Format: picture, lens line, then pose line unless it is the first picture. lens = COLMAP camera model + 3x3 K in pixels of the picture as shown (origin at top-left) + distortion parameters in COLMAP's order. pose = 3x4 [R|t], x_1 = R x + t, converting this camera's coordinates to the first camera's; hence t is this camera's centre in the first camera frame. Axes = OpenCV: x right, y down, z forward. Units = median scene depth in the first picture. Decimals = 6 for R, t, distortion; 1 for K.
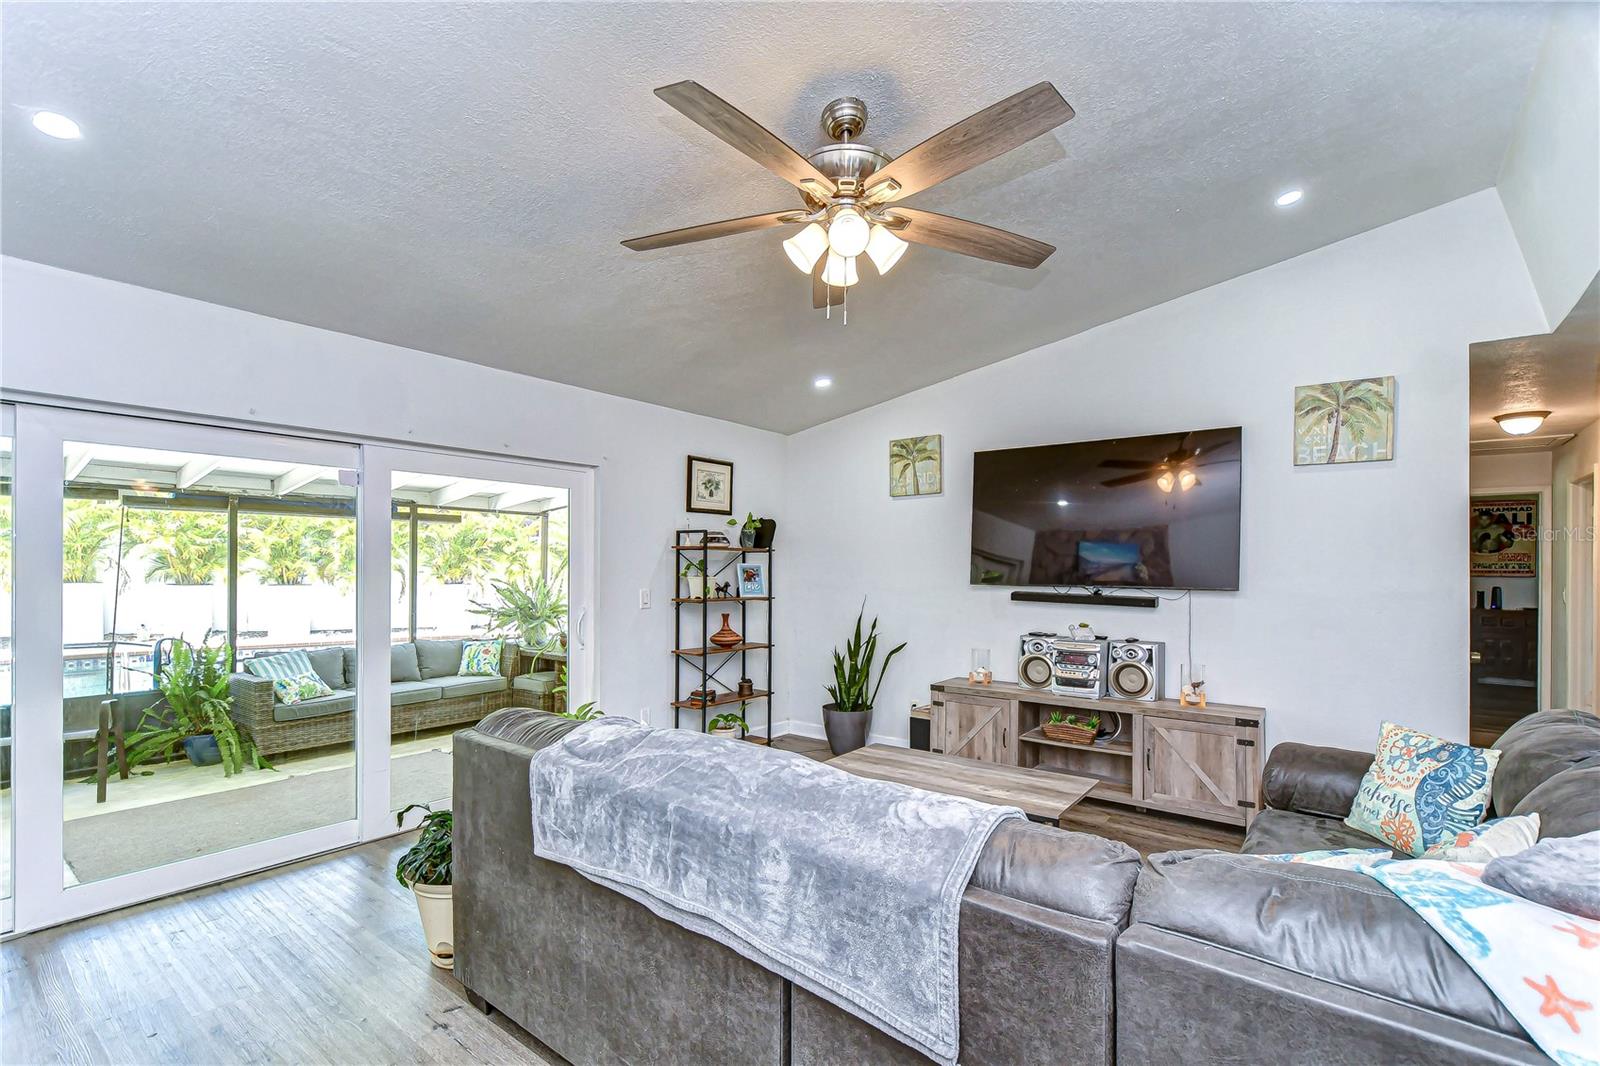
lens RADIAL K [[712.3, 0, 787.0], [0, 712.3, 567.9], [0, 0, 1]] dist [0.017670, -0.000101]
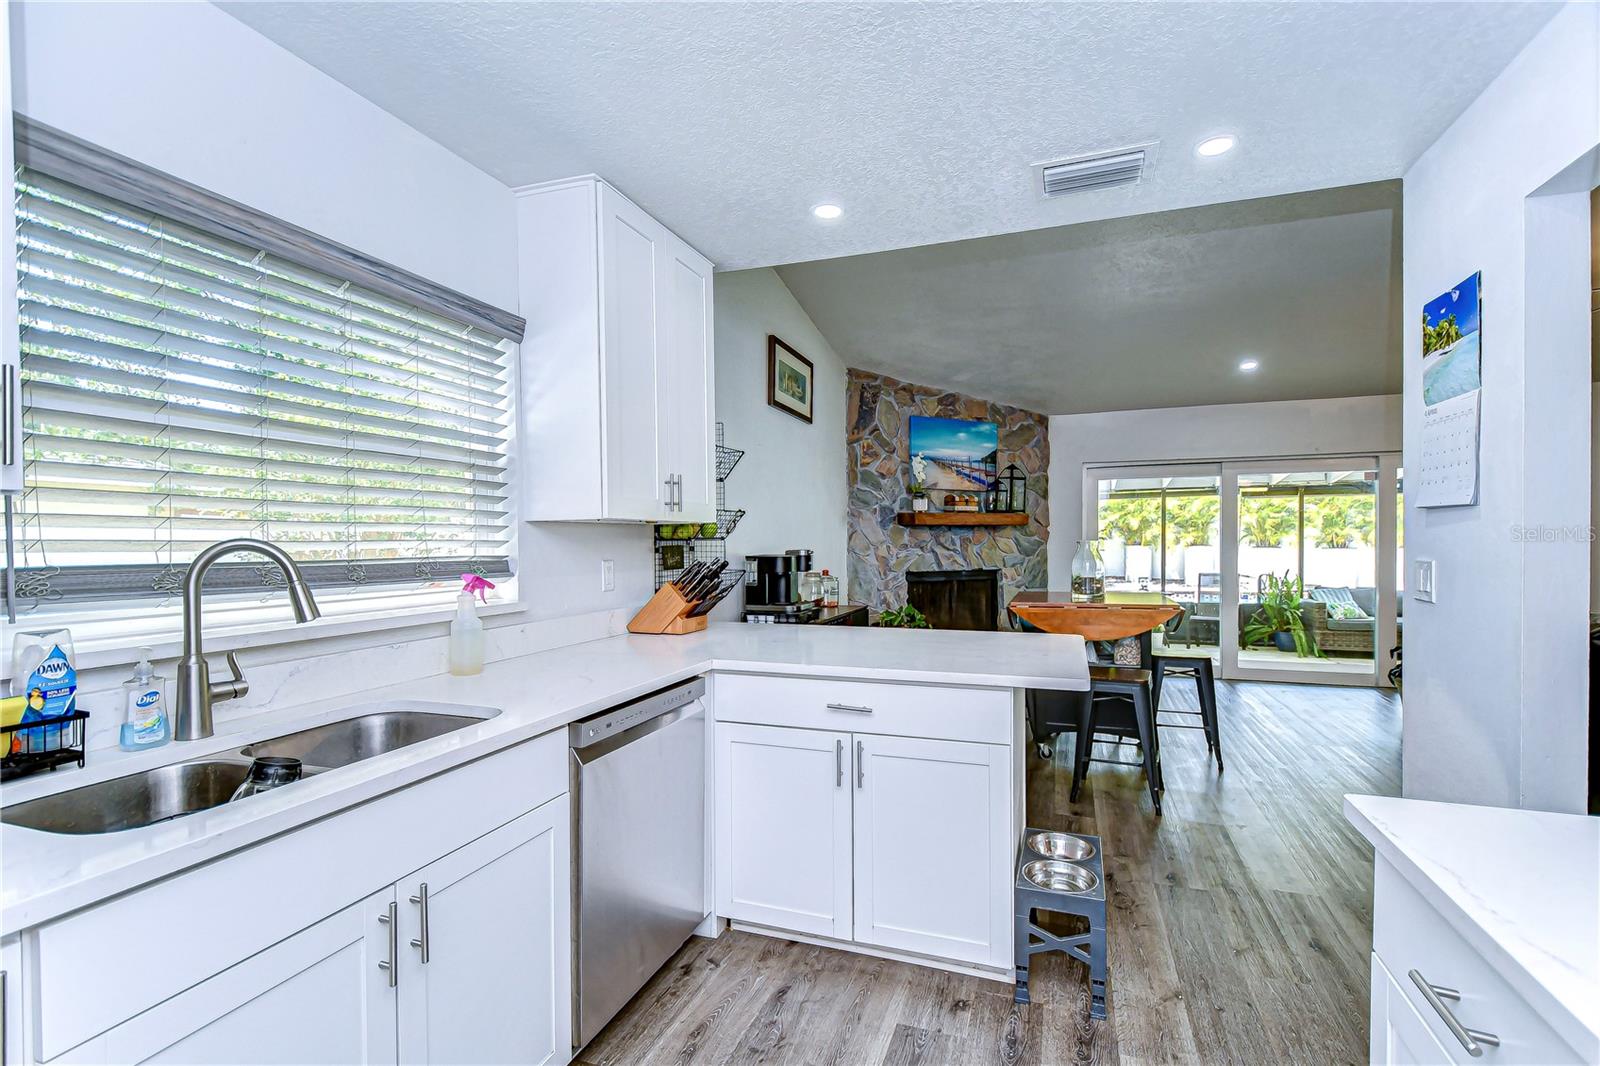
lens RADIAL K [[729.6, 0, 808.8], [0, 729.6, 549.8], [0, 0, 1]] dist [0.010337, -0.000546]
pose [[0.331204, 0.004301, -0.943549, 0.432501], [0.008201, 0.999939, 0.007437, 0.020759], [0.943524, -0.010202, 0.331148, -0.612067]]
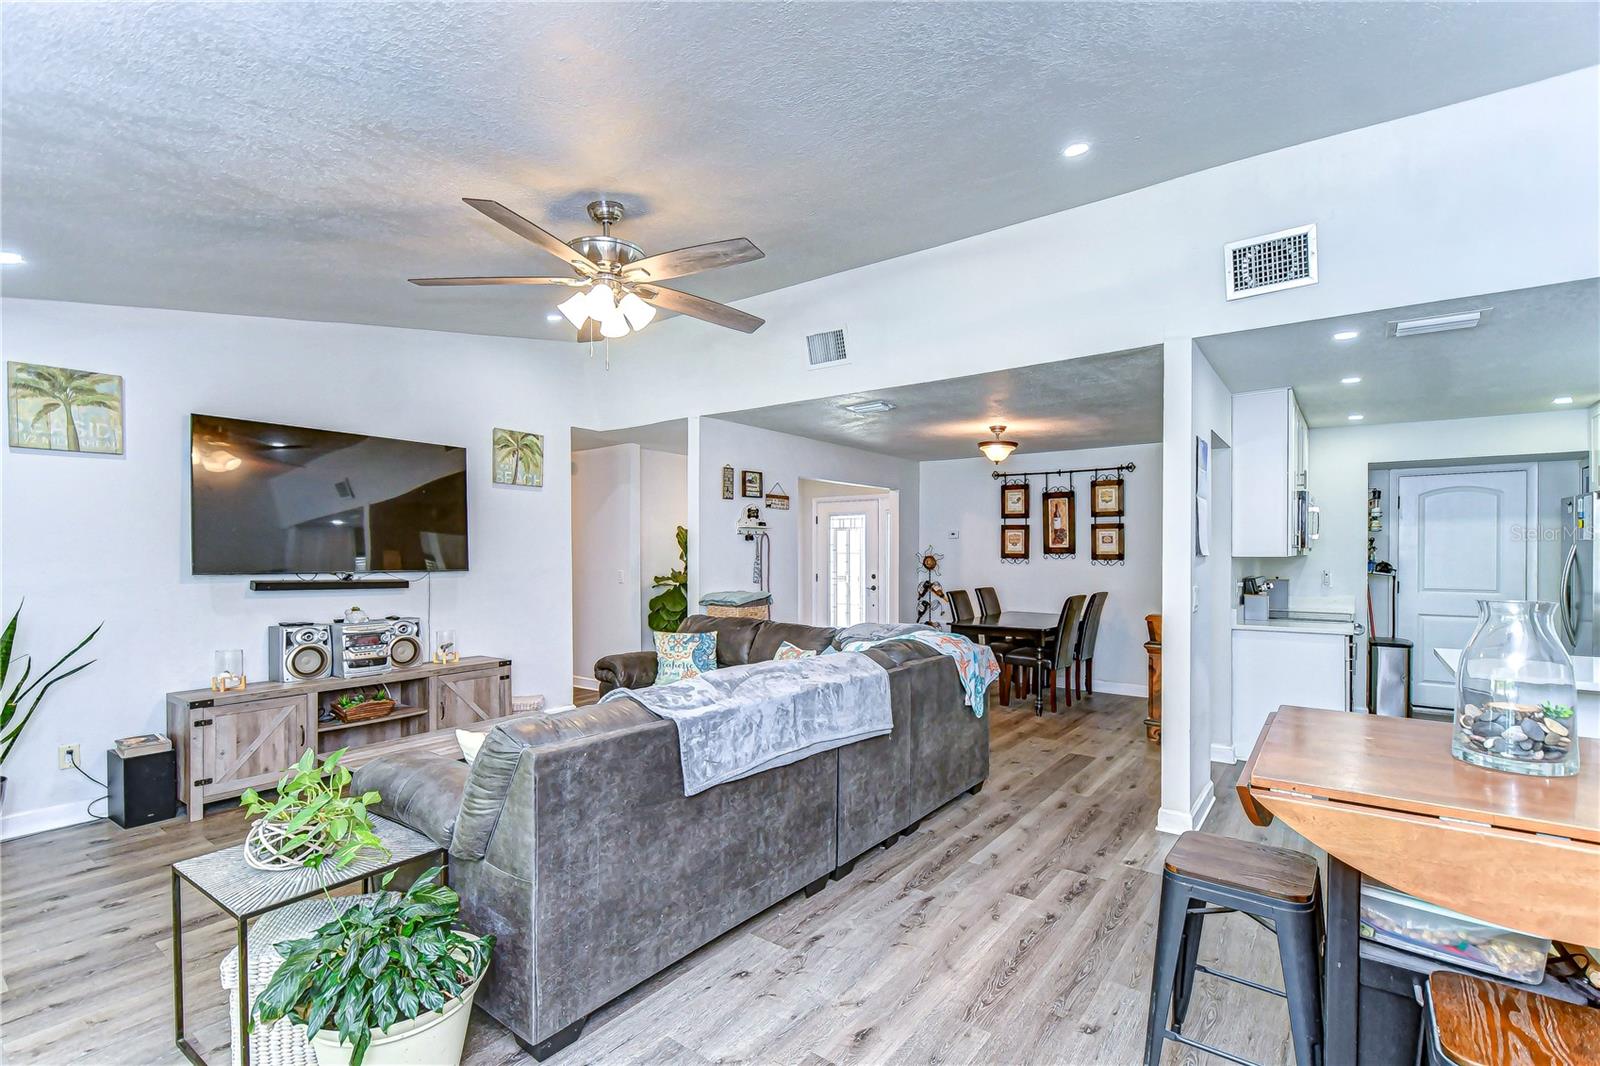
lens RADIAL K [[753.7, 0, 819.0], [0, 753.7, 564.3], [0, 0, 1]] dist [0.000142, -0.027238]
pose [[-0.053341, -0.016095, 0.998447, -0.616464], [0.000366, 0.999870, 0.016137, -0.002486], [-0.998576, 0.001227, -0.053328, 0.324580]]
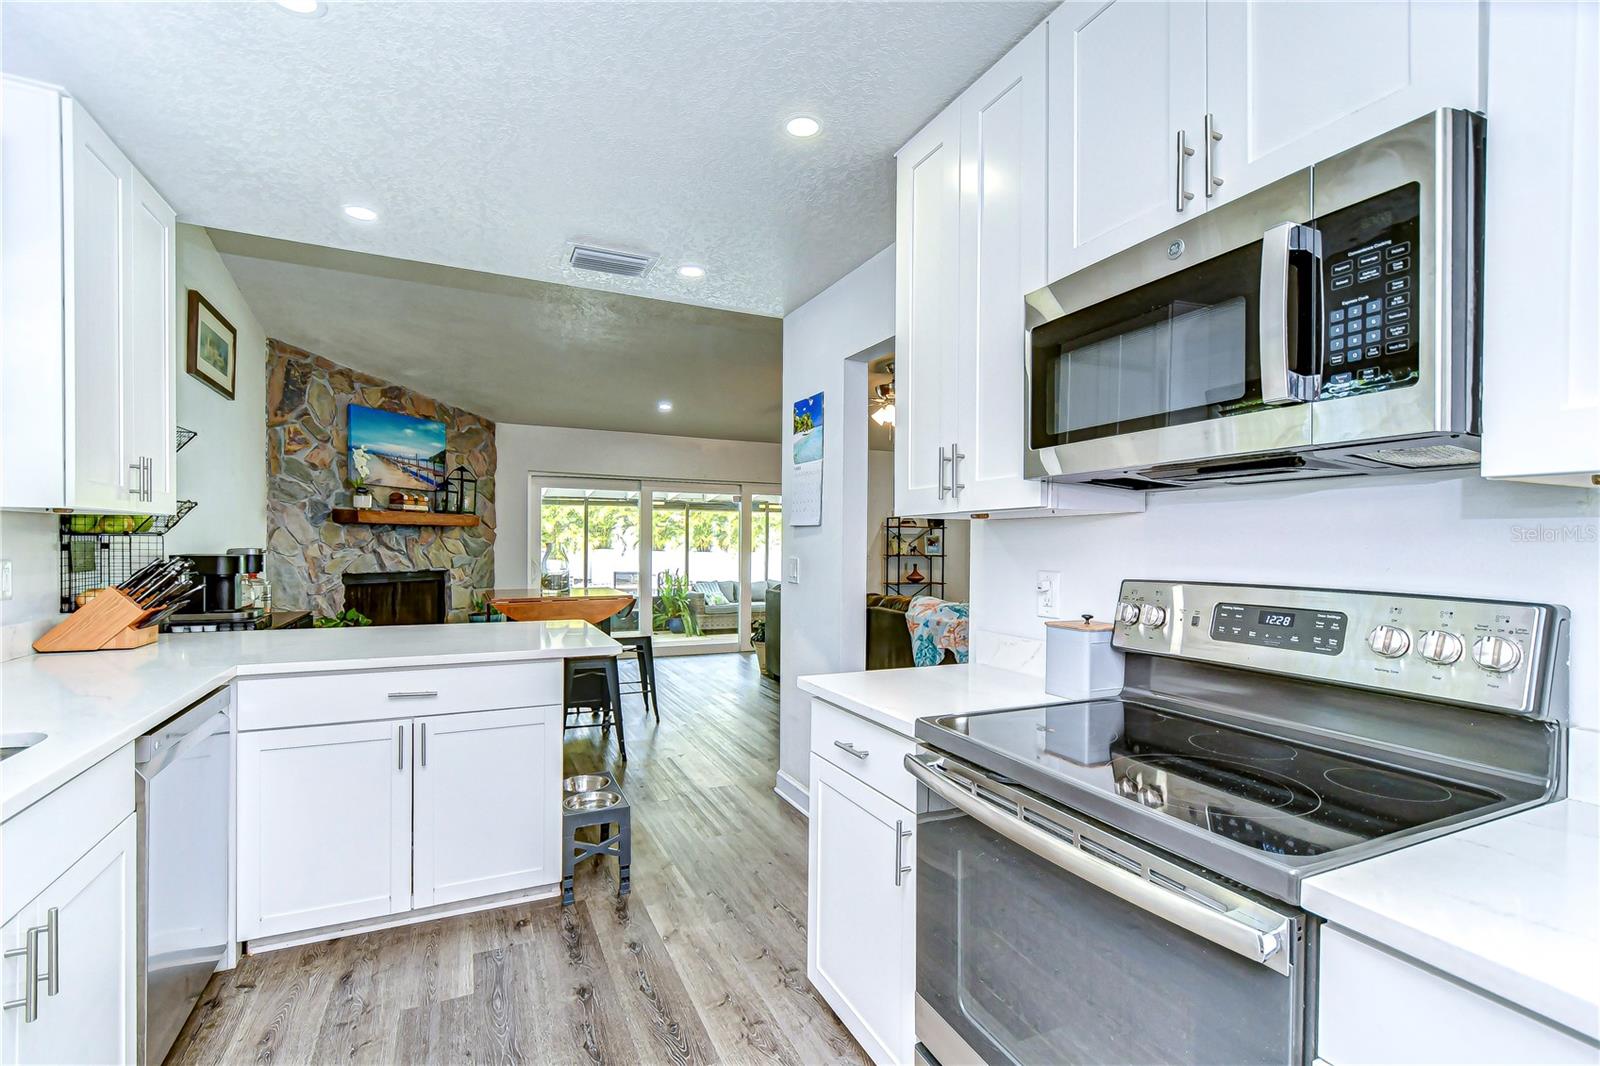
lens RADIAL K [[728.7, 0, 817.8], [0, 728.7, 552.6], [0, 0, 1]] dist [0.002245, 0.000307]
pose [[0.906173, 0.008397, -0.422824, 0.464899], [-0.004928, 0.999945, 0.009297, 0.021473], [0.422879, -0.006341, 0.906164, -0.761899]]
